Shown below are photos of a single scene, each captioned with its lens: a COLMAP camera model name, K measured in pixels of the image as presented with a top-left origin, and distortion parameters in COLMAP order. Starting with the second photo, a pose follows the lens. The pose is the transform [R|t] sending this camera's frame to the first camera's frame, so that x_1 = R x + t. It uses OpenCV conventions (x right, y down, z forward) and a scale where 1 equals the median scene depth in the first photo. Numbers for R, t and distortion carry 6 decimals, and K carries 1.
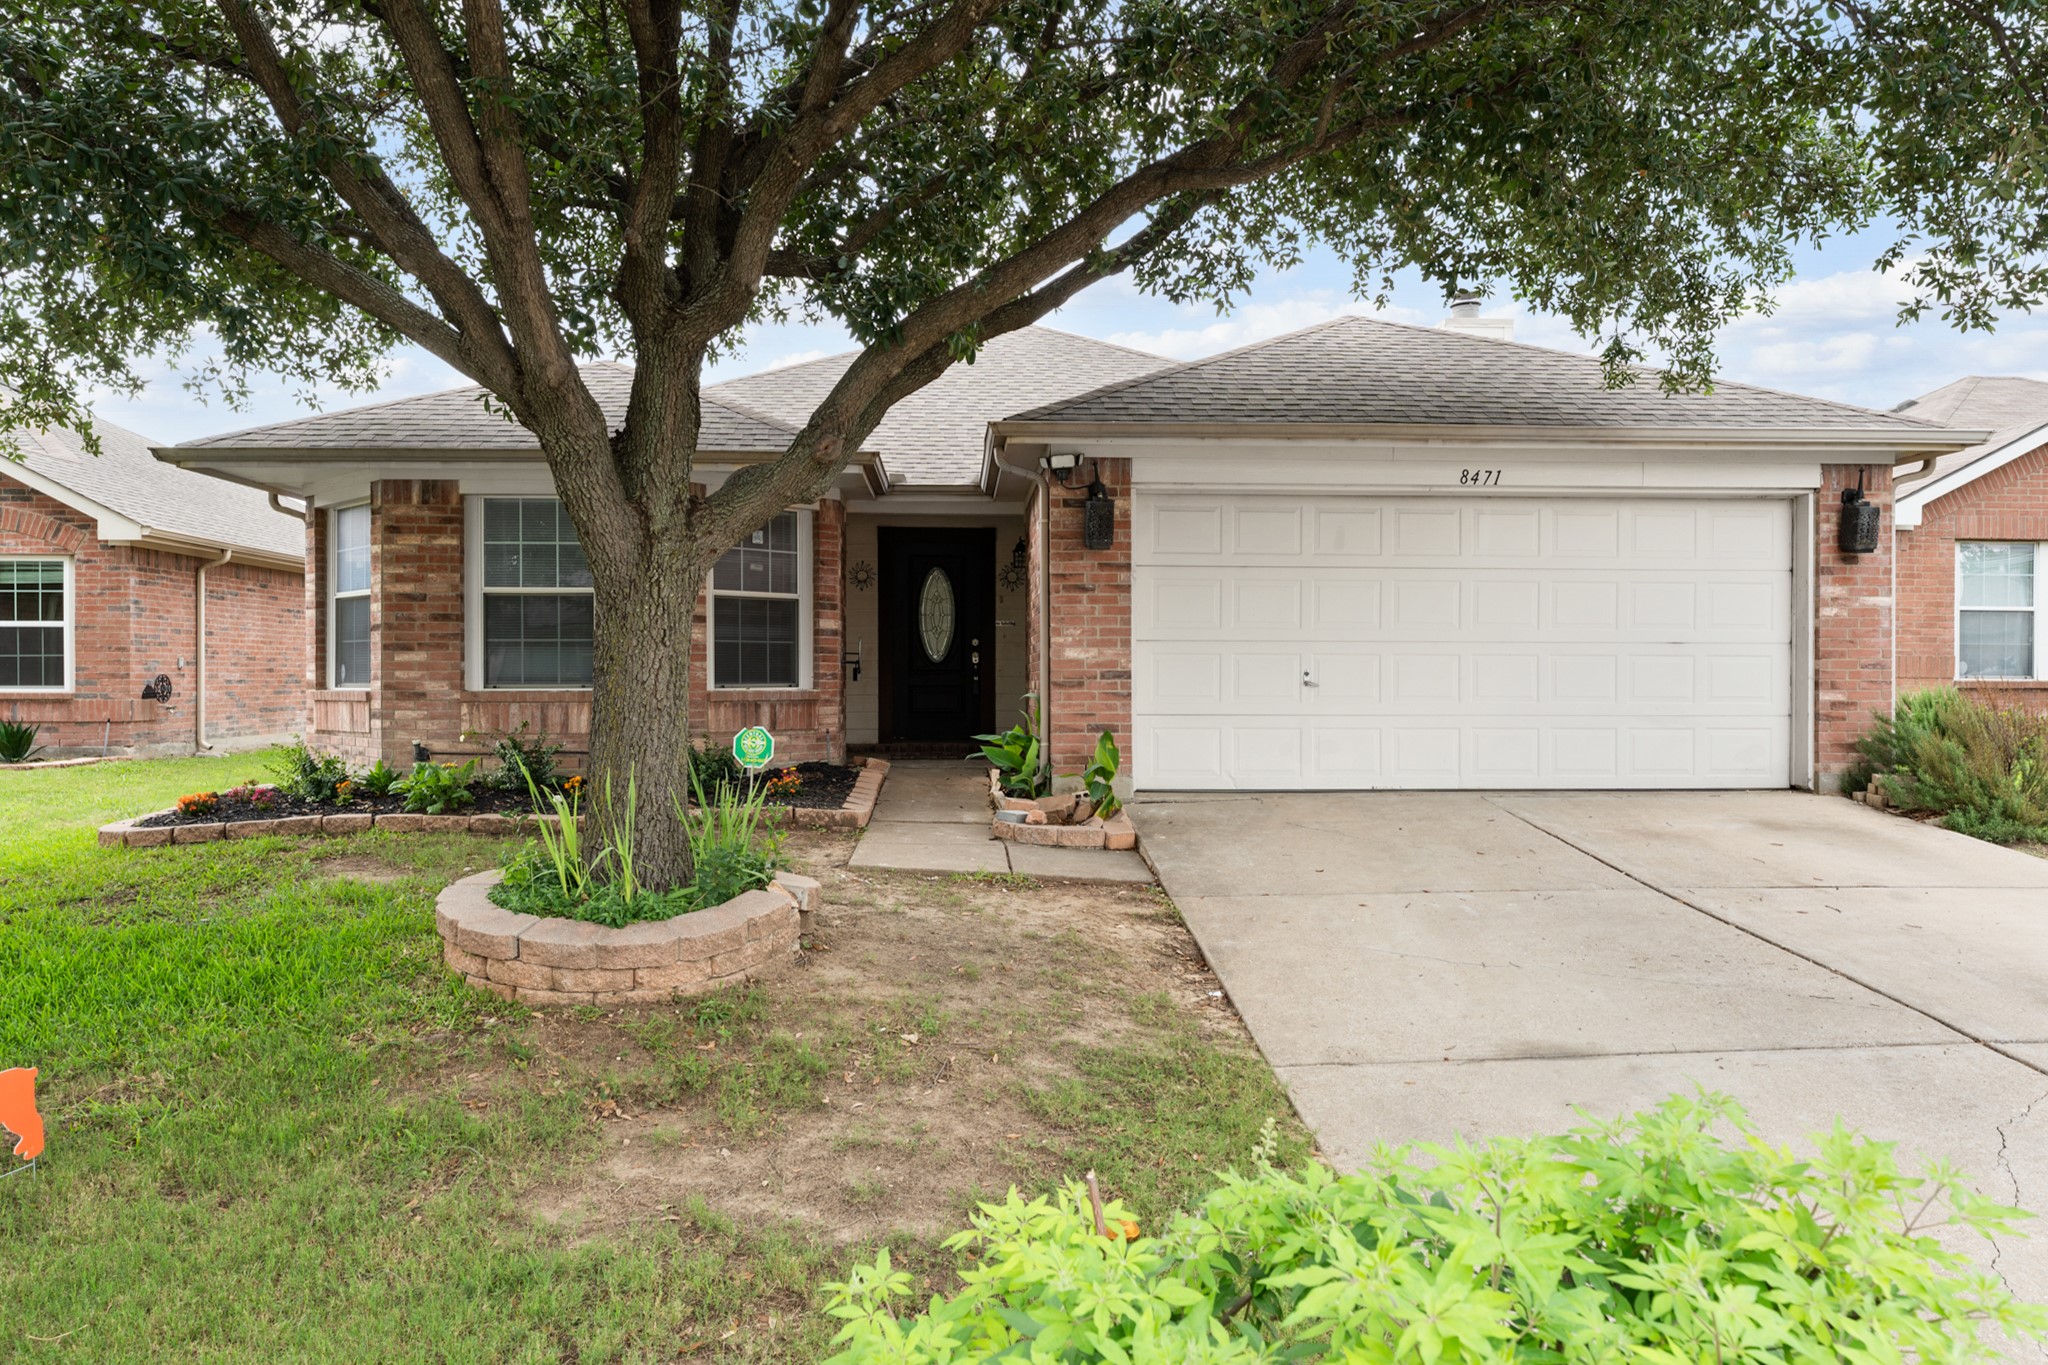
lens RADIAL K [[1353.0, 0, 1024.0], [0, 1353.0, 682.5], [0, 0, 1]] dist [0.001709, -0.000516]
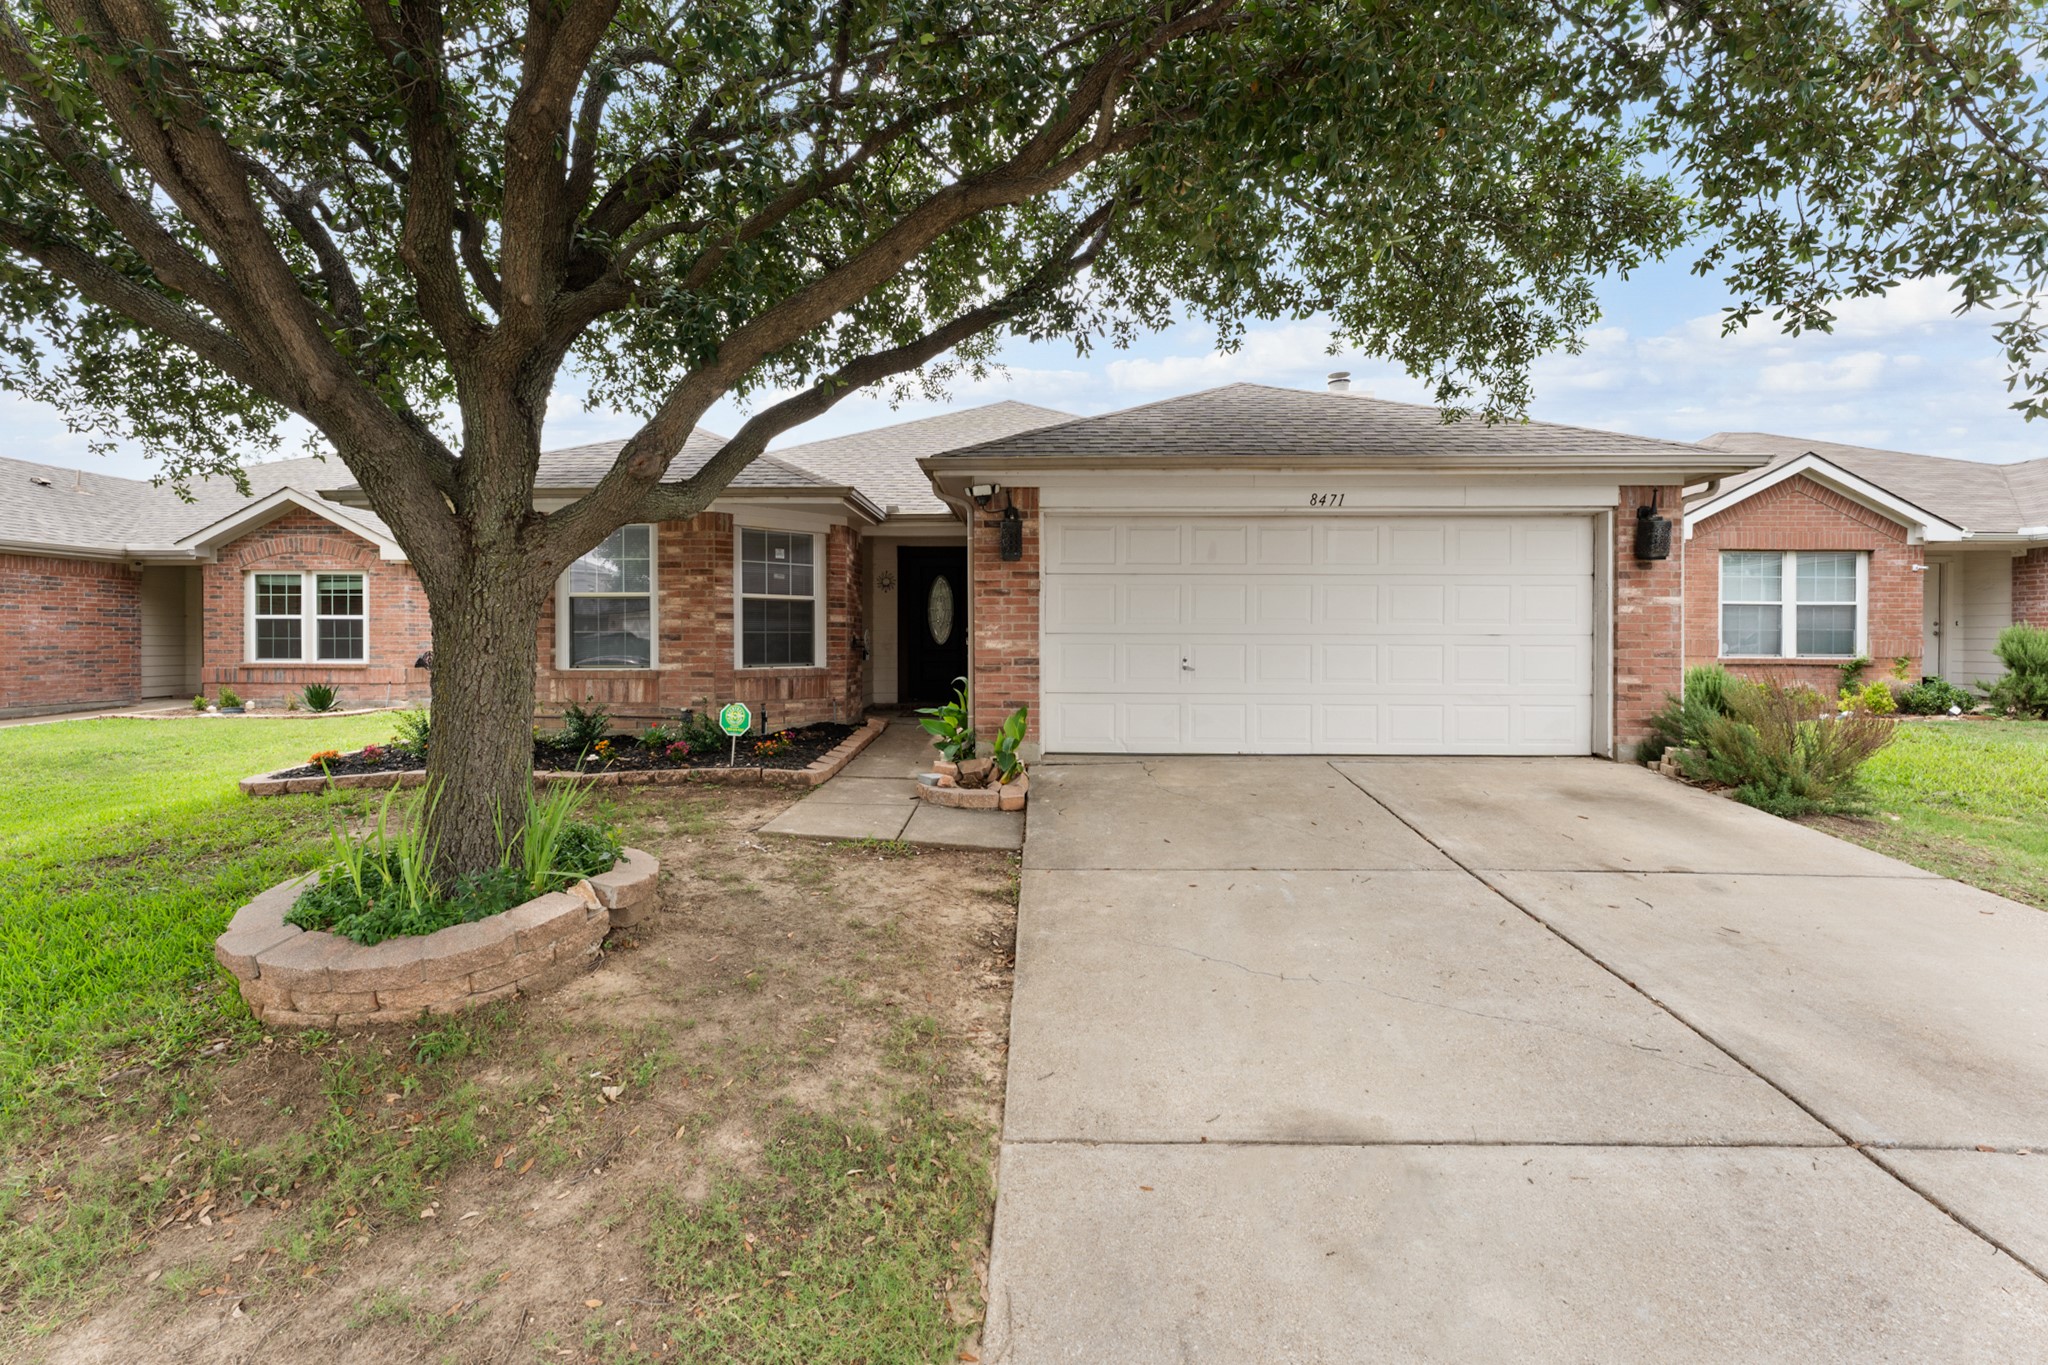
lens RADIAL K [[831.1, 0, 1024.2], [0, 831.1, 649.6], [0, 0, 1]] dist [-0.001579, -0.000192]
pose [[0.997320, 0.001213, -0.073149, 0.120416], [-0.000802, 0.999984, 0.005658, -0.020936], [0.073155, -0.005584, 0.997305, 0.234858]]
